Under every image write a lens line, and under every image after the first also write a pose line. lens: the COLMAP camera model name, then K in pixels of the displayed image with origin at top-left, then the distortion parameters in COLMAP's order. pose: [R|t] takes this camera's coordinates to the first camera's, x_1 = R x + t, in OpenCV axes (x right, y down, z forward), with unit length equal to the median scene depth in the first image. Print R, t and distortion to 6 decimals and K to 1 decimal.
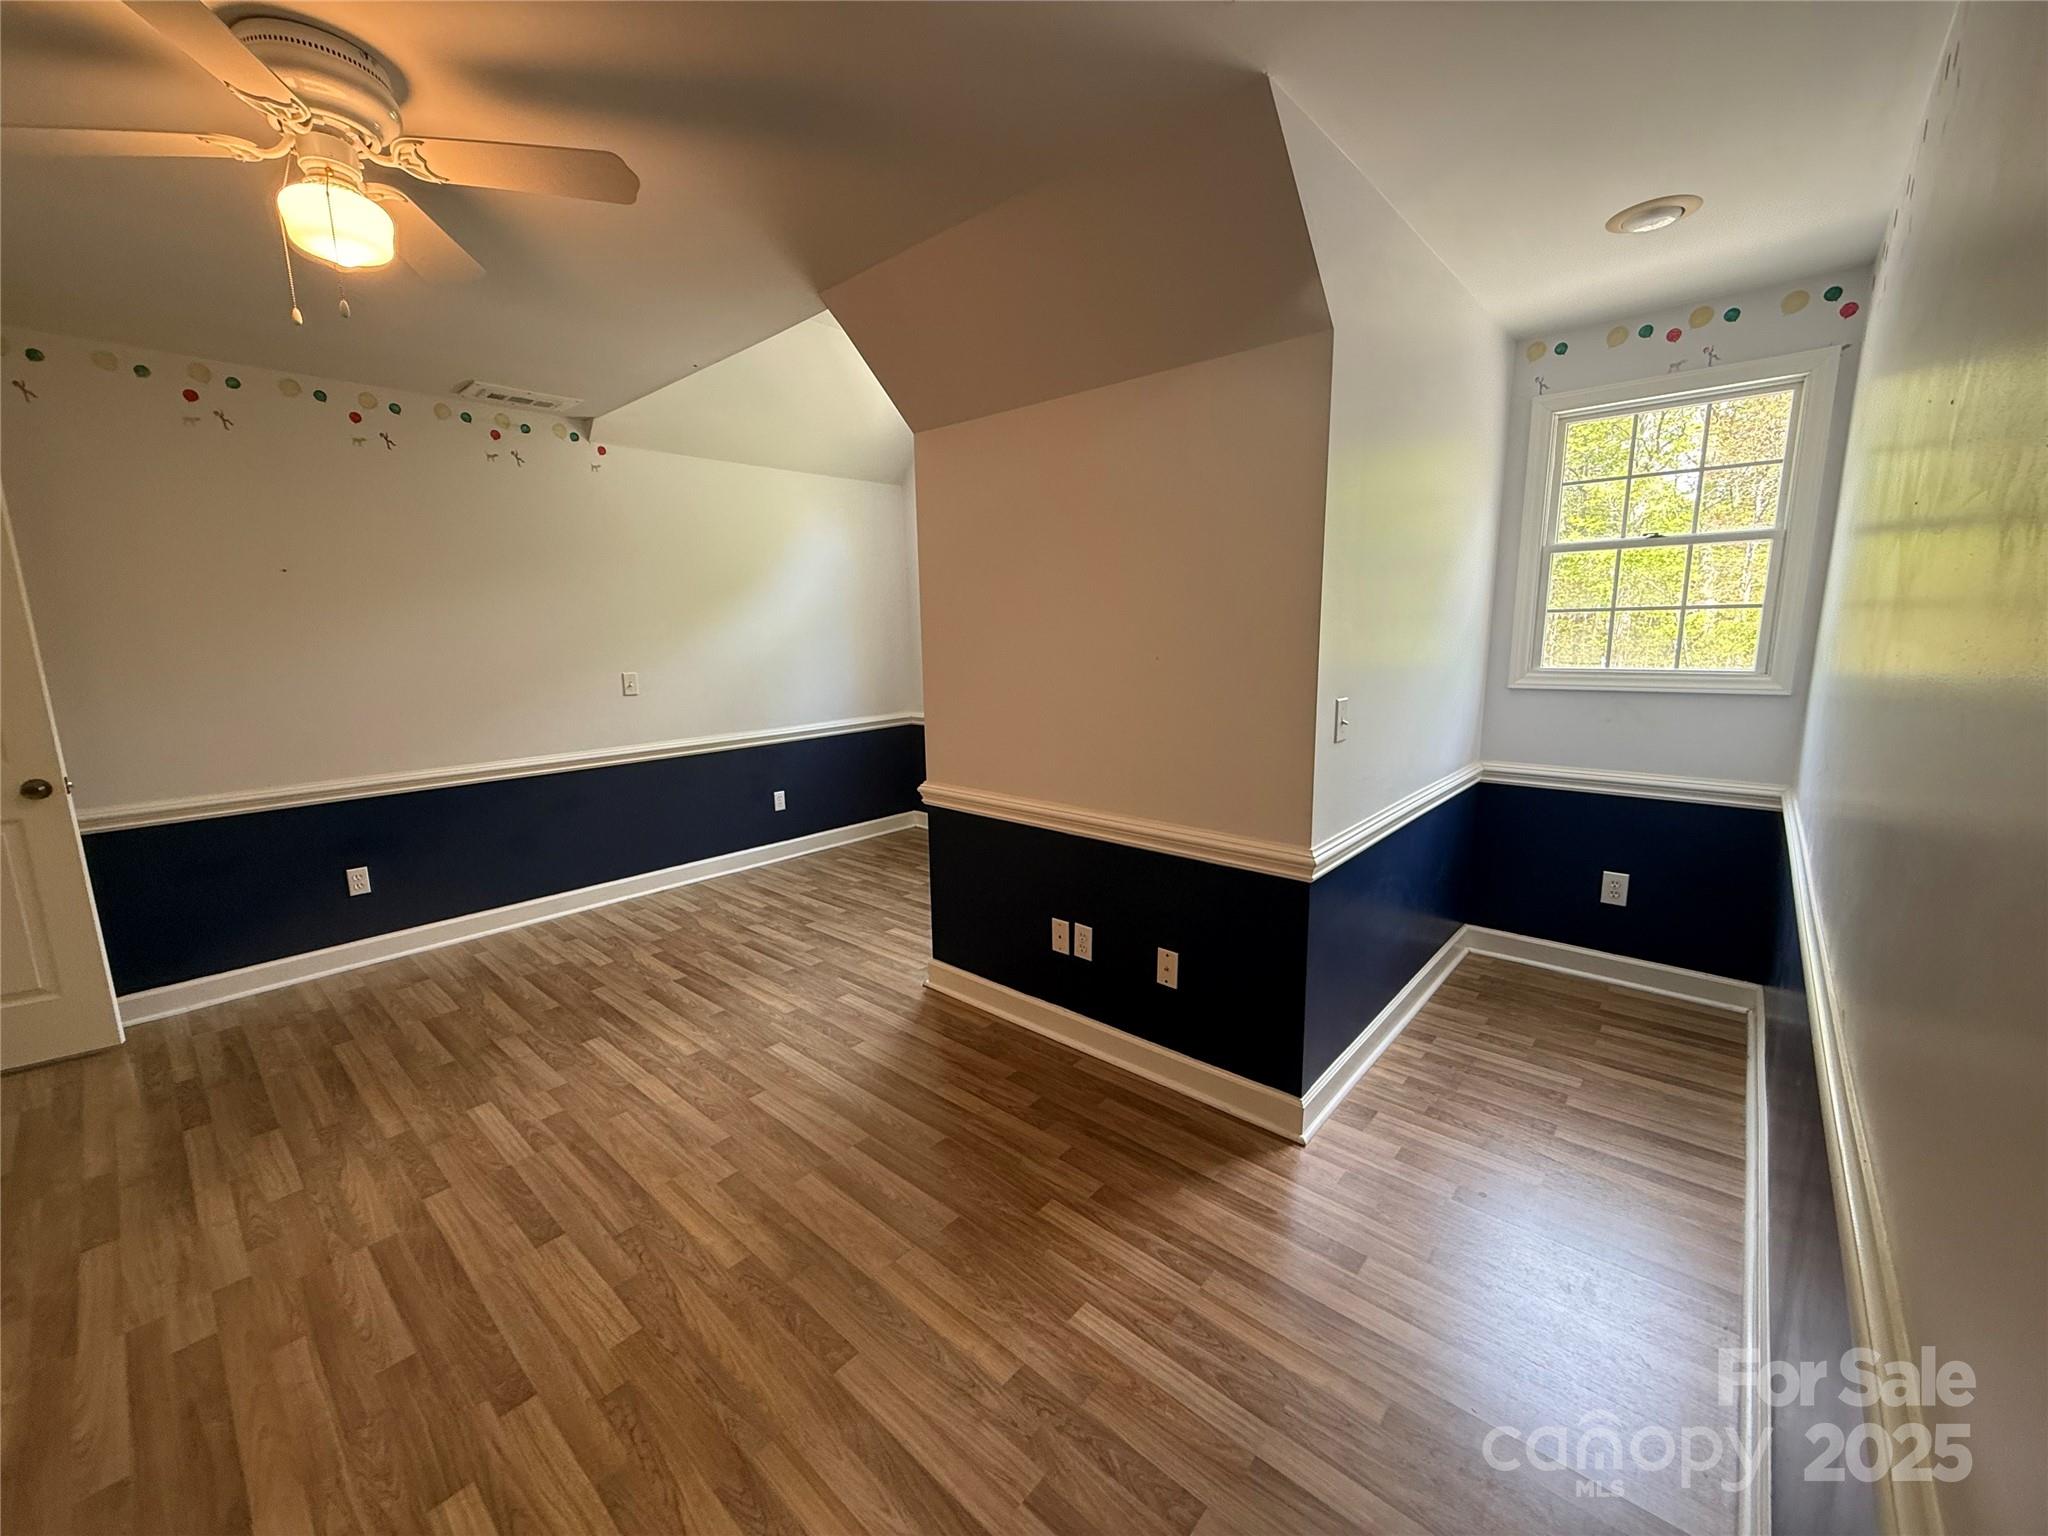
lens RADIAL K [[818.1, 0, 1022.0], [0, 818.1, 763.1], [0, 0, 1]] dist [-0.004048, 0.000089]
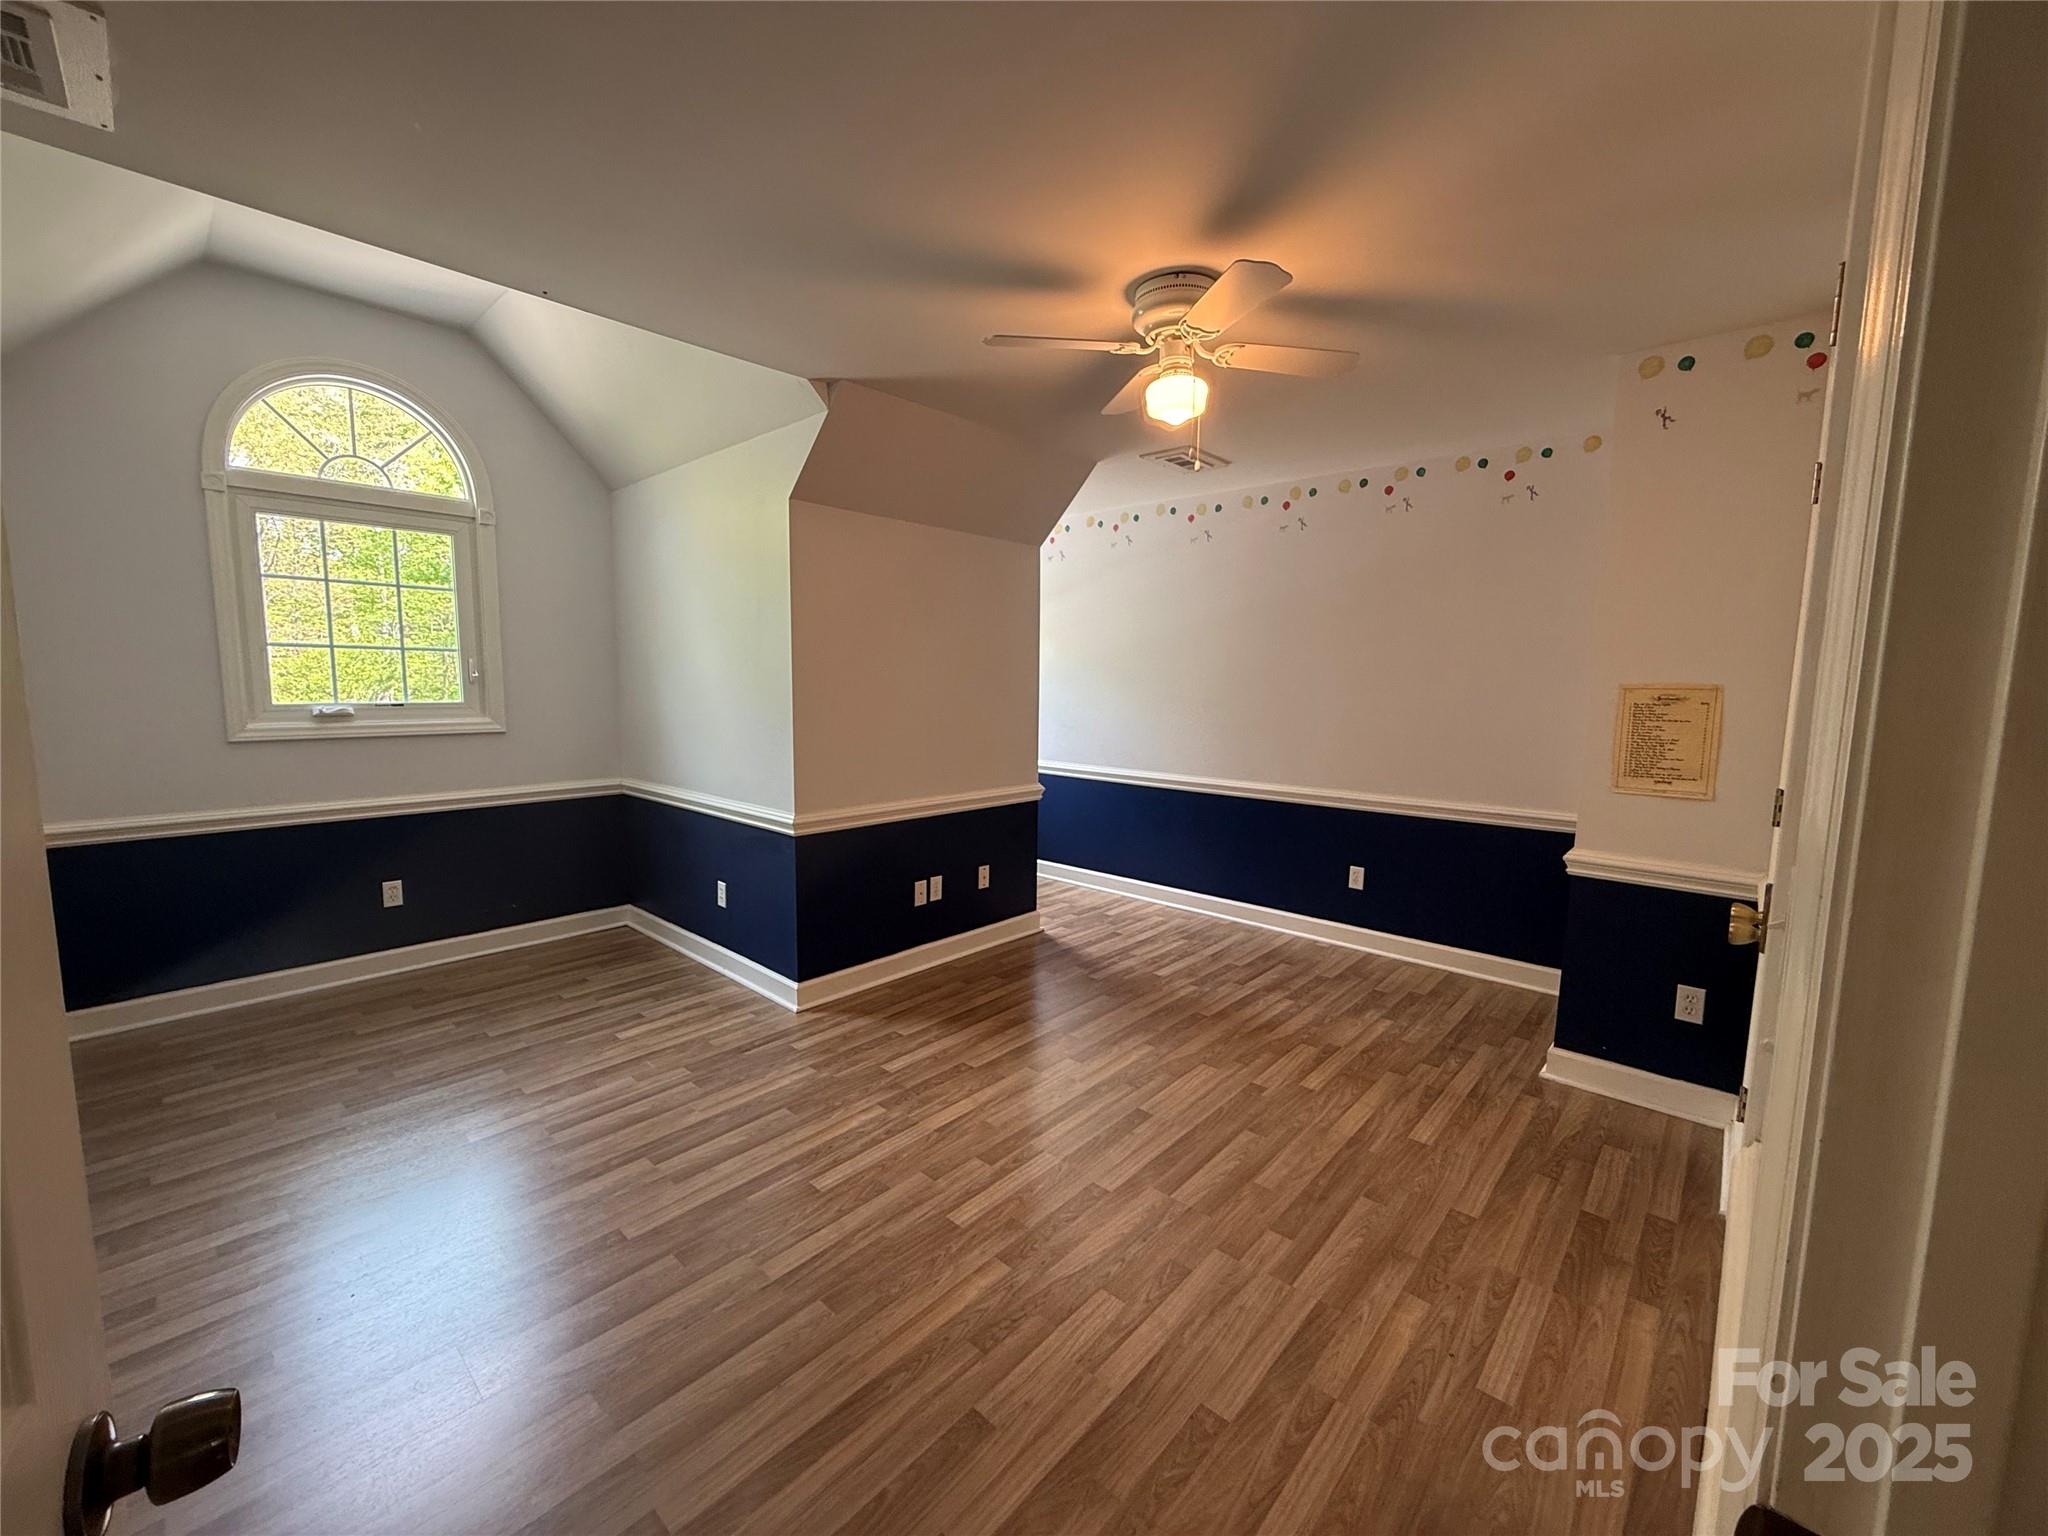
lens RADIAL K [[818.1, 0, 1019.4], [0, 818.1, 766.4], [0, 0, 1]] dist [-0.004048, 0.000089]
pose [[0.016061, -0.097819, 0.995075, -1.672850], [0.153198, 0.983693, 0.094227, -0.139042], [-0.988065, 0.150930, 0.030785, 0.946209]]
